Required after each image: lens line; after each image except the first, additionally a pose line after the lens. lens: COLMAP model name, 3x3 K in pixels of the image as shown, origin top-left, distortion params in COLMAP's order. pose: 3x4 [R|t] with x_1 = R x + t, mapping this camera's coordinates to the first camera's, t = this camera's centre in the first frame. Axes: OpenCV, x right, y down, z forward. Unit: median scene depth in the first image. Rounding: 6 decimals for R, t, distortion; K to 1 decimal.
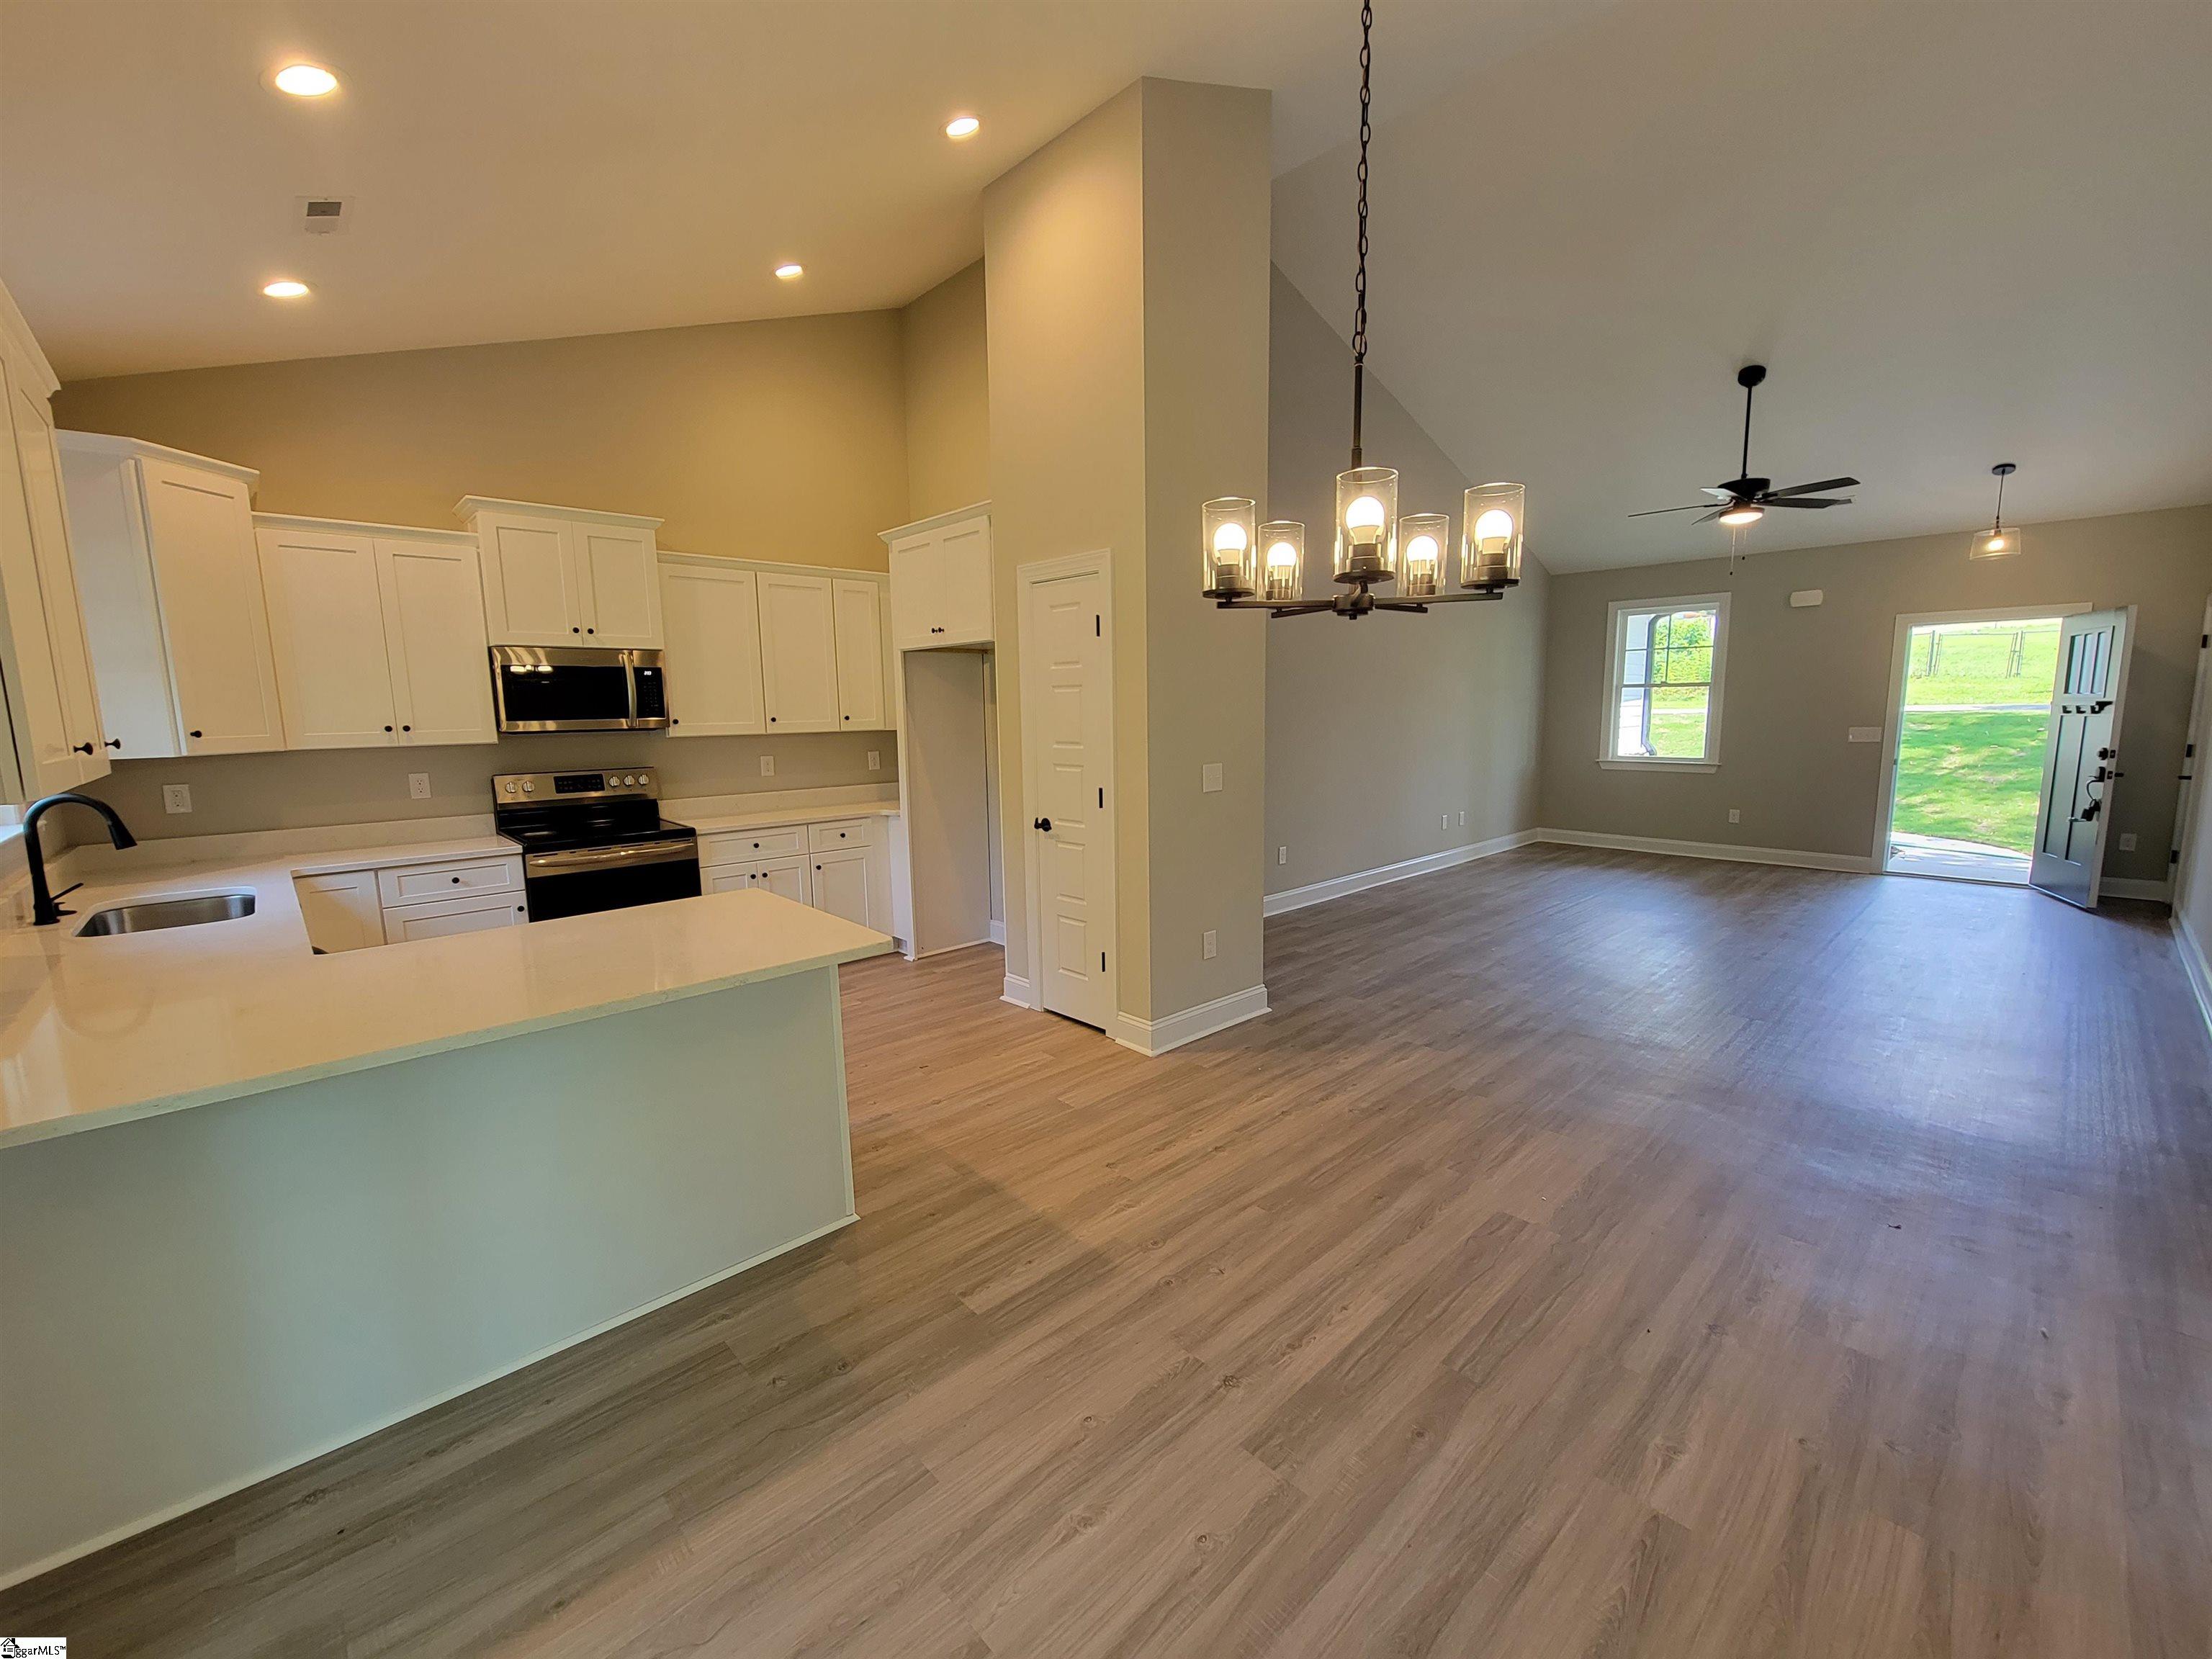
lens RADIAL K [[904.1, 0, 1110.8], [0, 904.1, 832.4], [0, 0, 1]] dist [-0.001088, -0.000786]
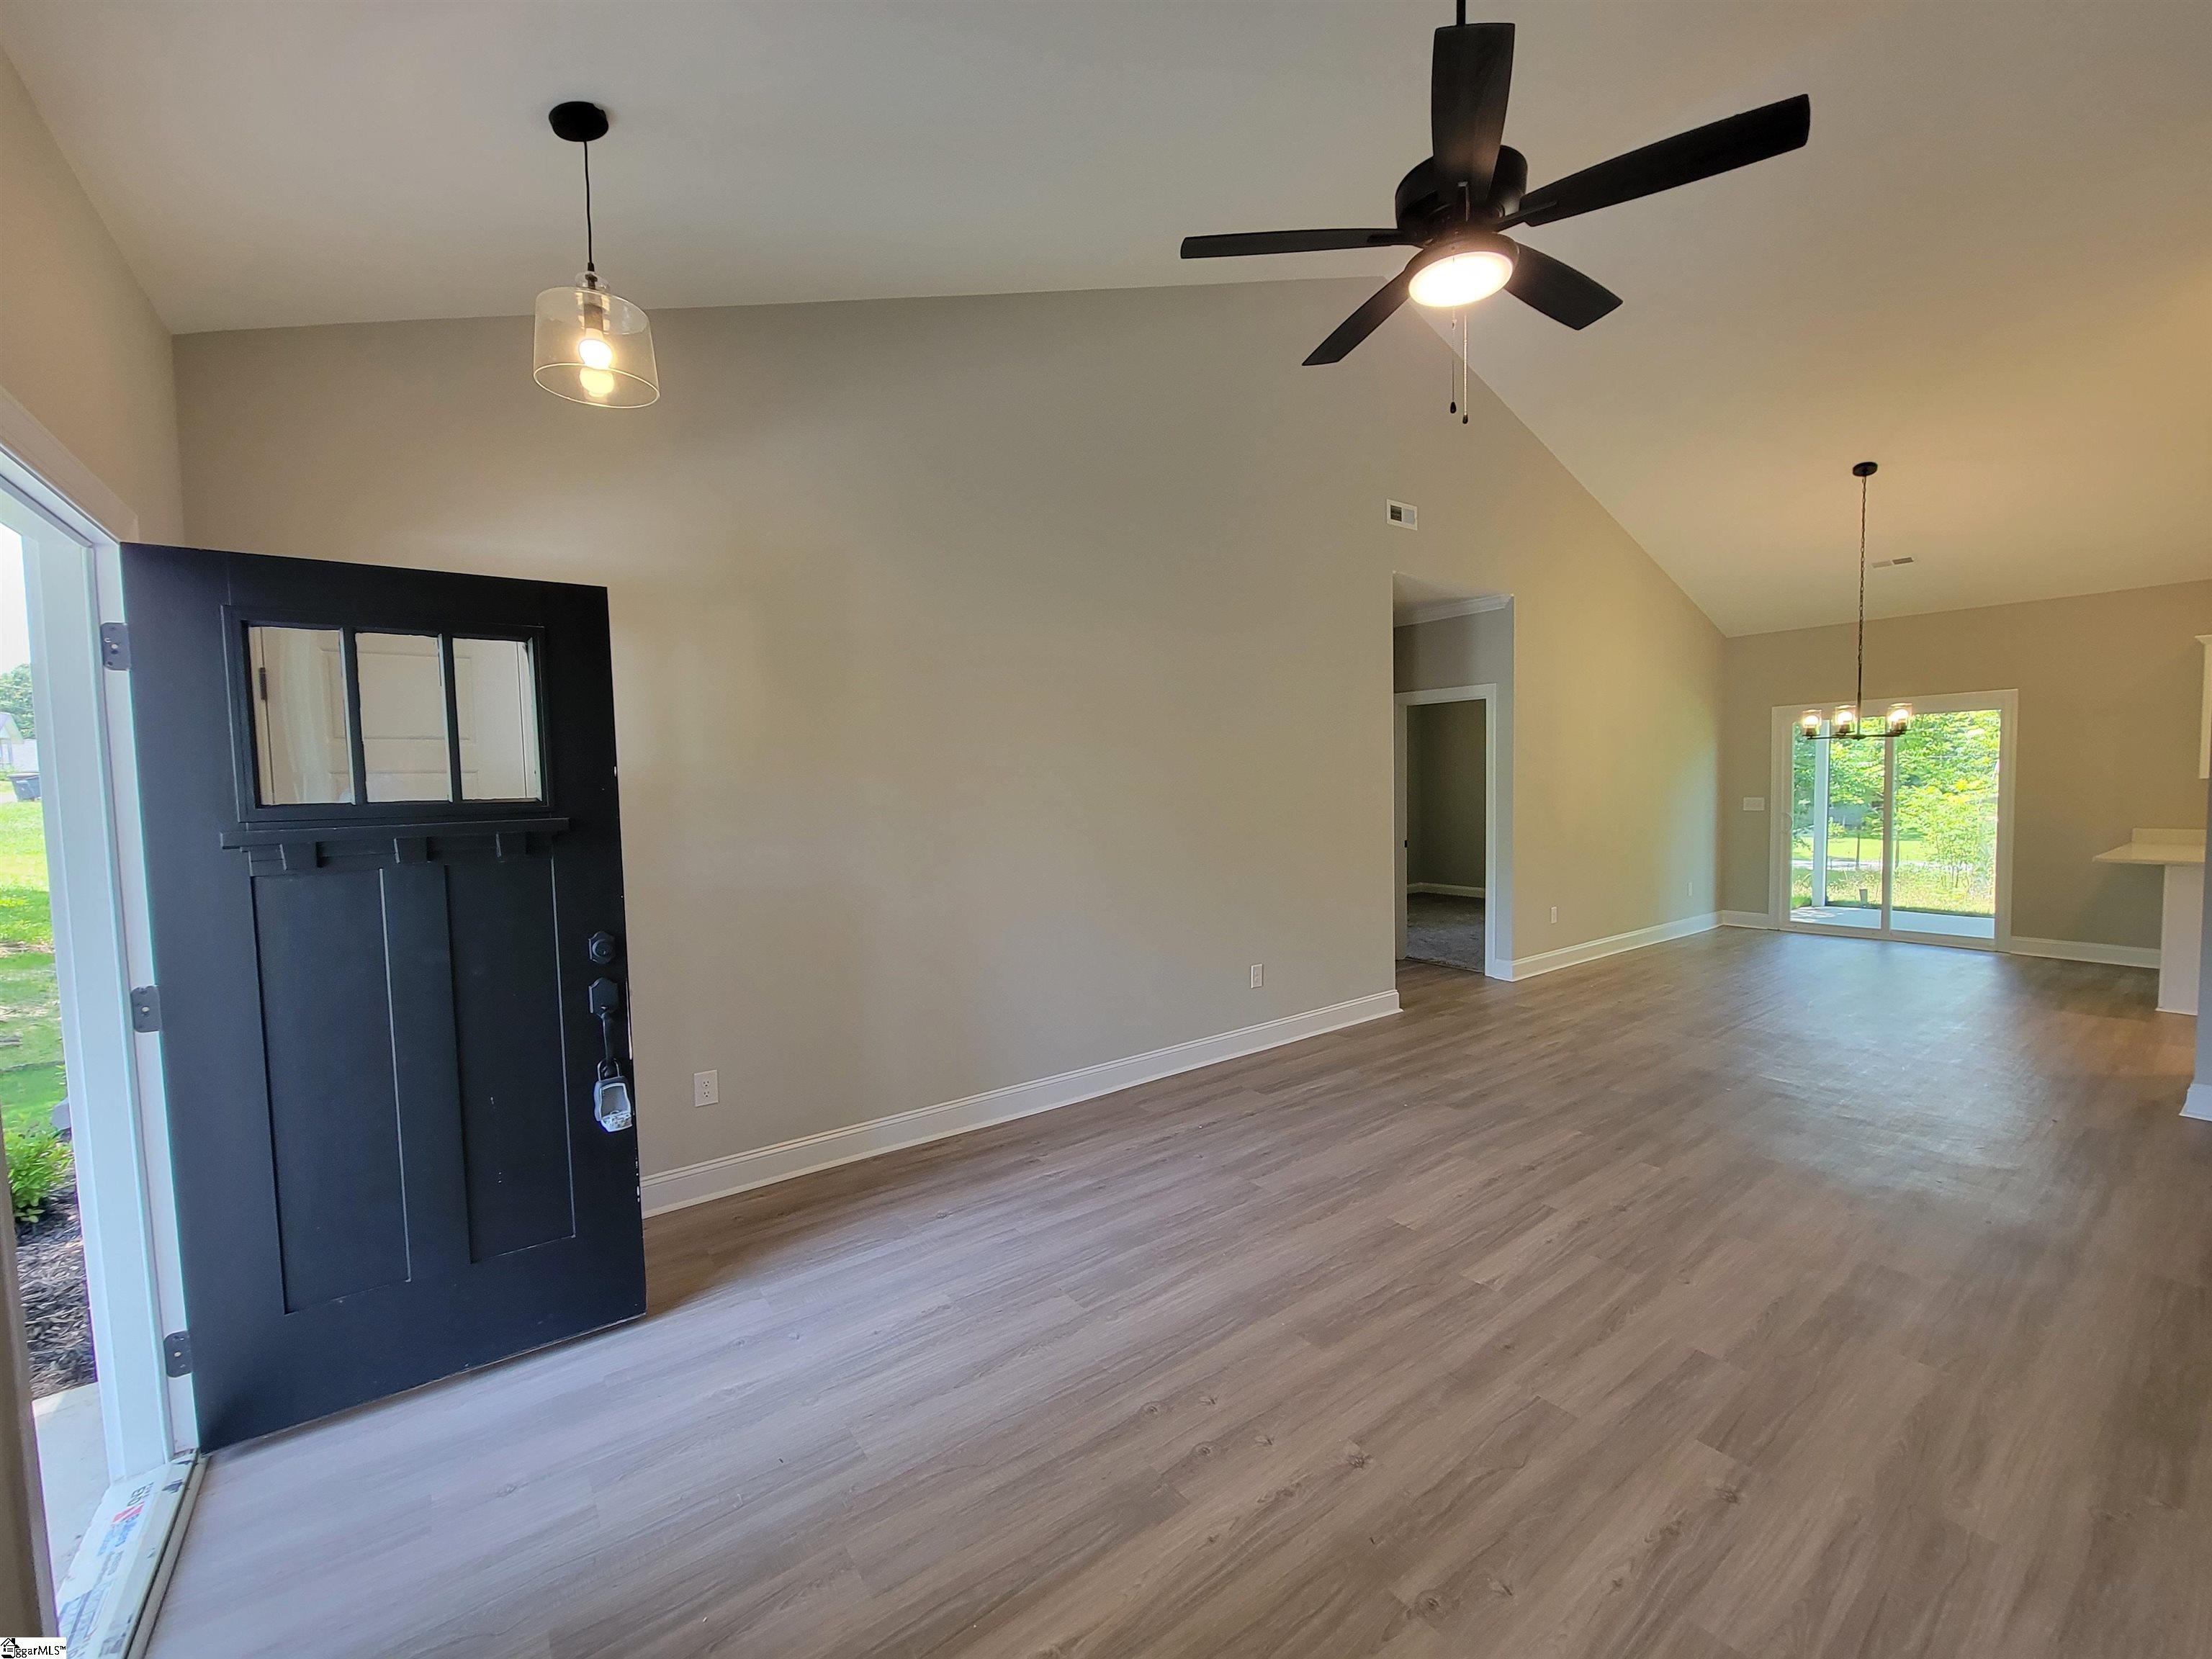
lens RADIAL K [[904.2, 0, 1114.2], [0, 904.2, 833.5], [0, 0, 1]] dist [0.003605, -0.004974]
pose [[-0.992409, 0.029973, 0.119276, 1.144130], [0.052805, 0.979748, 0.193149, -0.301801], [-0.111071, 0.197981, -0.973893, 2.024161]]
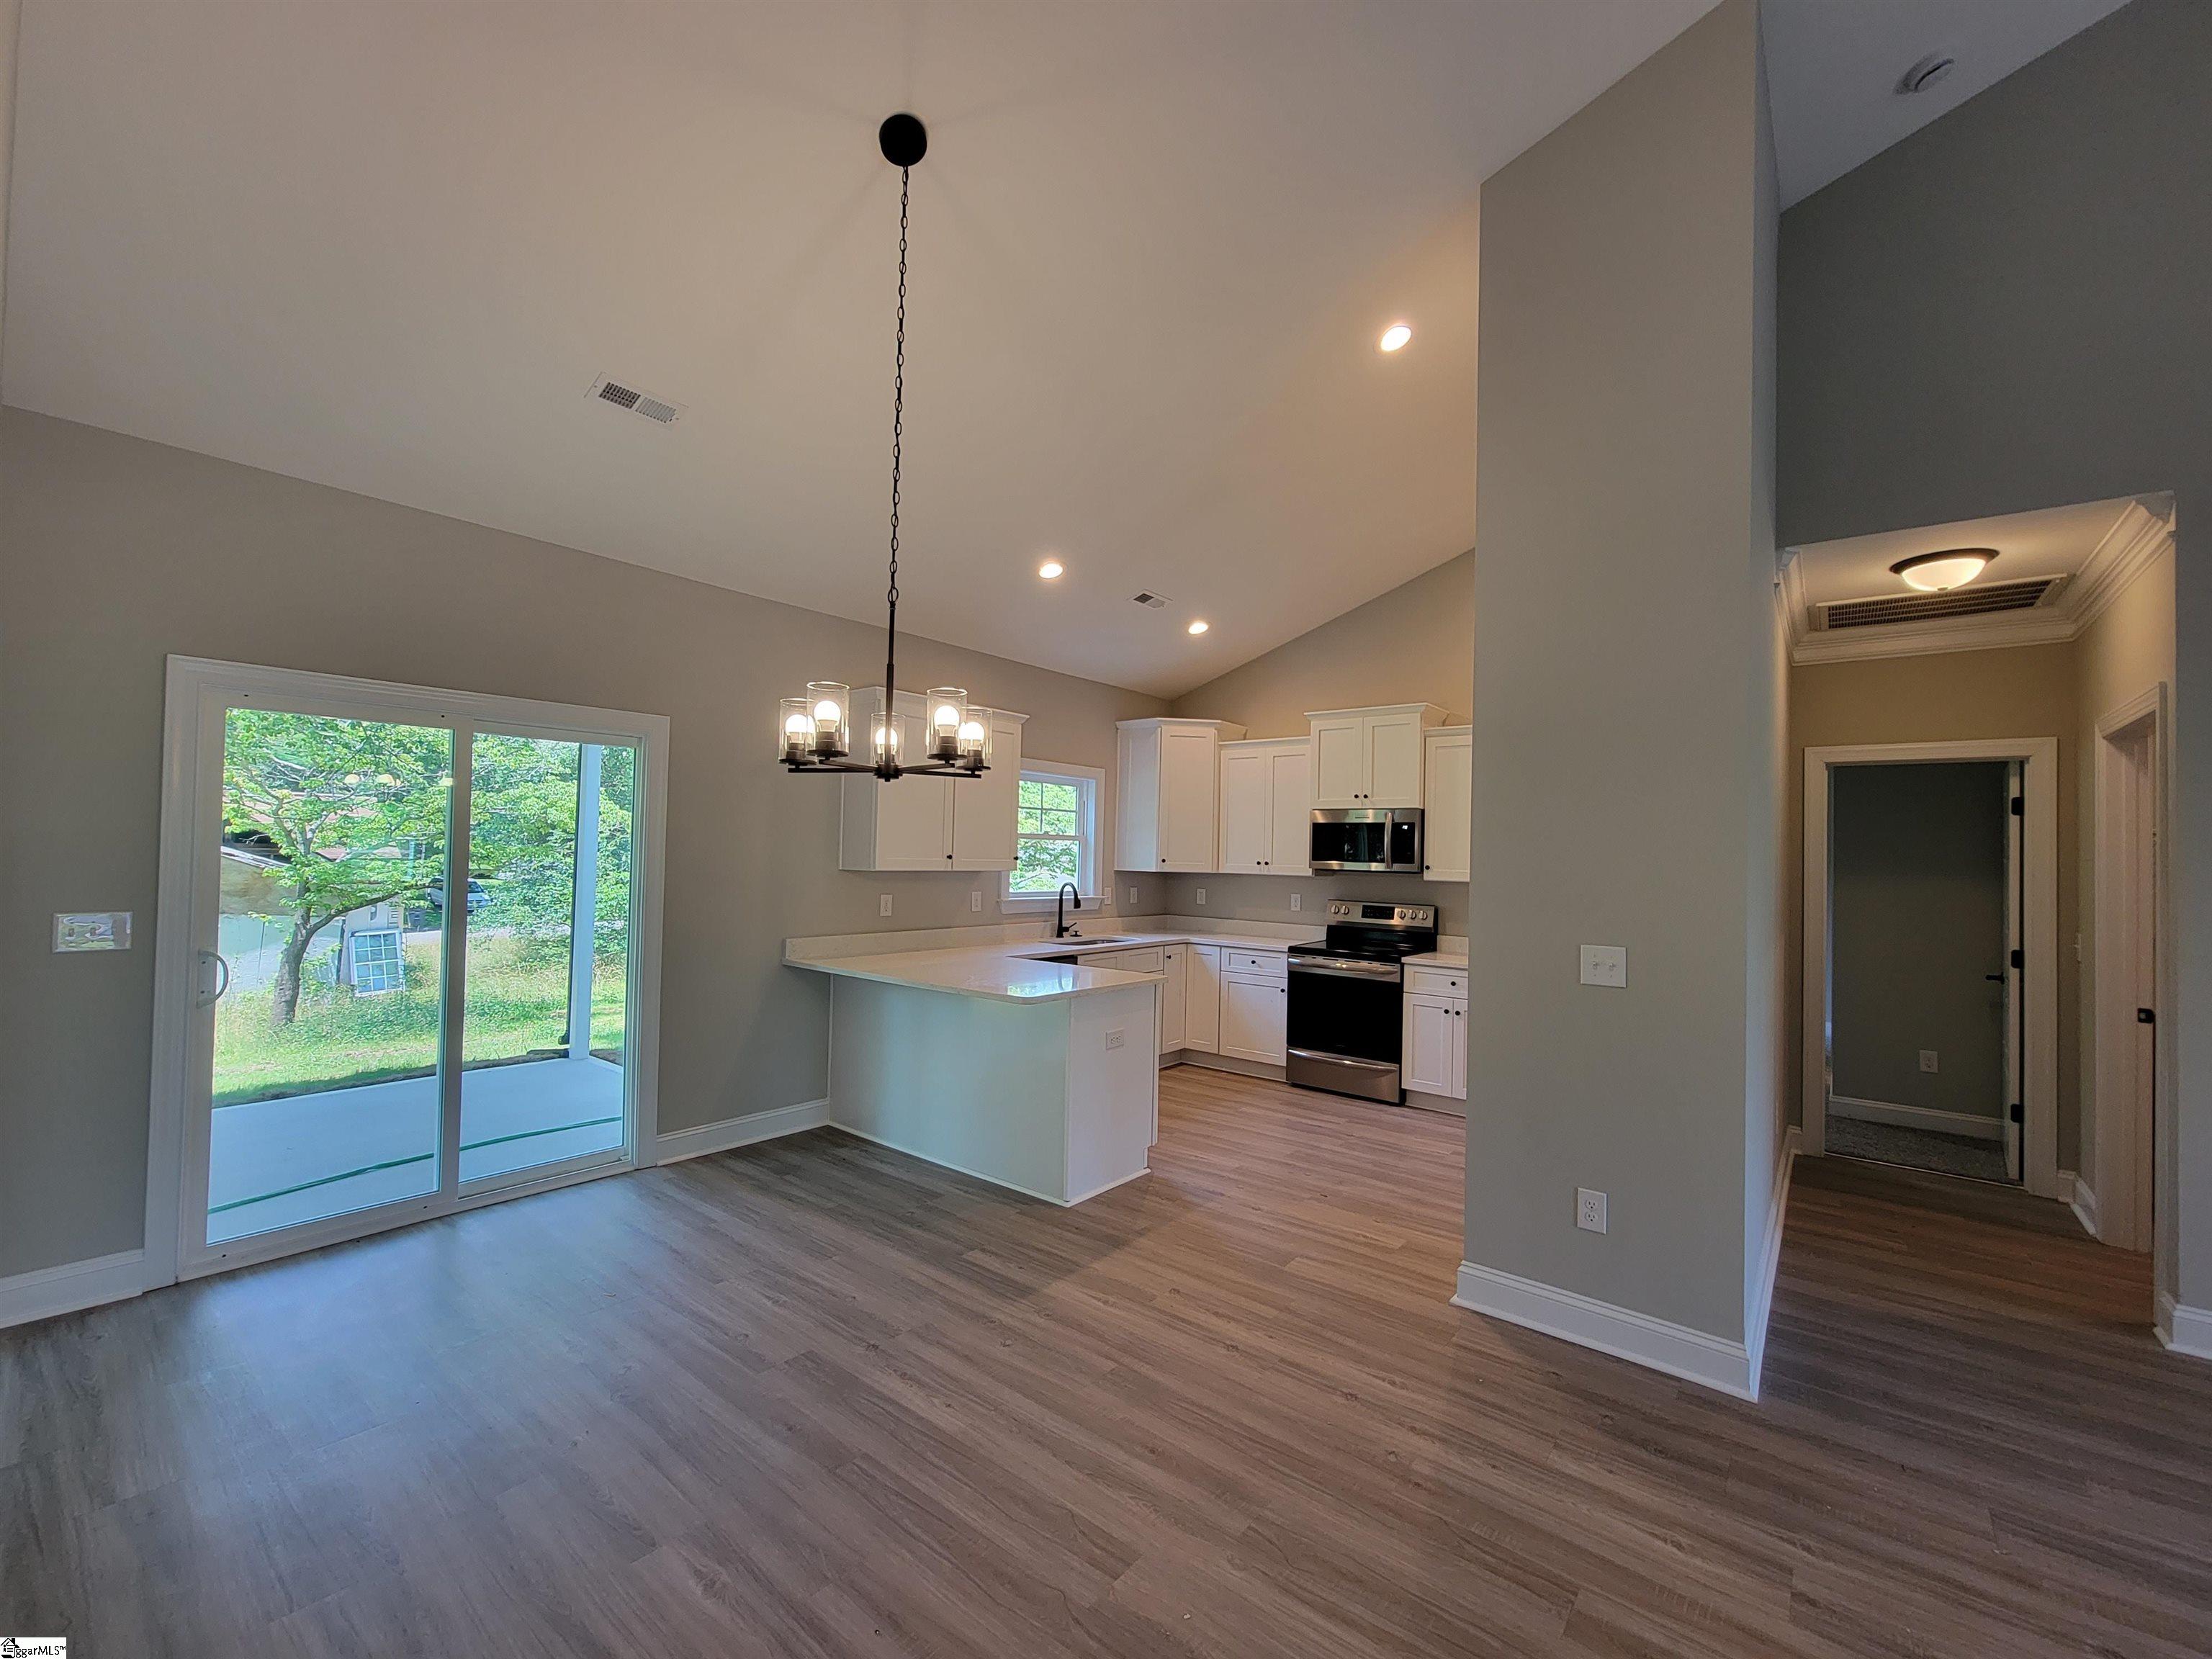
lens RADIAL K [[906.1, 0, 1120.2], [0, 906.1, 832.5], [0, 0, 1]] dist [-0.000329, 0.000077]
pose [[0.143900, -0.006191, -0.989573, 0.729525], [-0.165472, 0.985751, -0.030230, -0.076189], [0.975660, 0.168096, 0.140825, 0.504529]]
